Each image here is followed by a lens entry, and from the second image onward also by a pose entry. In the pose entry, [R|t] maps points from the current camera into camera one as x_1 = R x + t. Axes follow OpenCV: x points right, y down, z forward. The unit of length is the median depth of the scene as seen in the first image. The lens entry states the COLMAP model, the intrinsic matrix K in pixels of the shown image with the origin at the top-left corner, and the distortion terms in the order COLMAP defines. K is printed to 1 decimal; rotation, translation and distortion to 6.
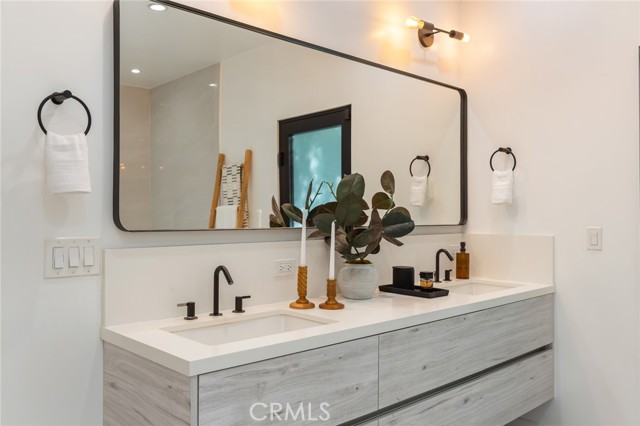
lens RADIAL K [[541.2, 0, 320.0], [0, 541.2, 213.0], [0, 0, 1]] dist [-0.007199, -0.001559]
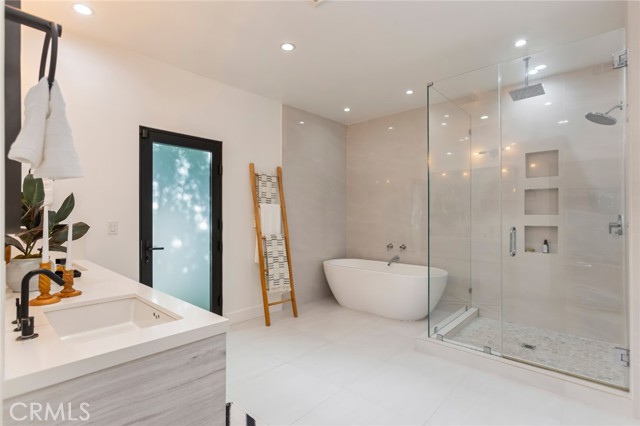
lens RADIAL K [[318.8, 0, 320.0], [0, 318.8, 213.0], [0, 0, 1]] dist [-0.001470, 0.000032]
pose [[-0.060201, 0.007985, 0.998154, -0.664423], [0.000018, 0.999968, -0.007998, 0.010050], [-0.998186, -0.000464, -0.060200, 0.520007]]
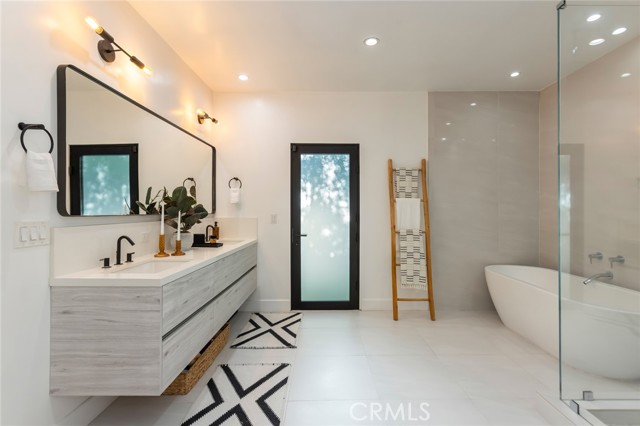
lens RADIAL K [[304.4, 0, 321.1], [0, 304.4, 207.8], [0, 0, 1]] dist [-0.001360, -0.000094]
pose [[0.699238, 0.006933, 0.714855, -0.401013], [-0.003295, 0.999974, -0.006475, 0.010214], [-0.714881, 0.002172, 0.699243, -0.136268]]
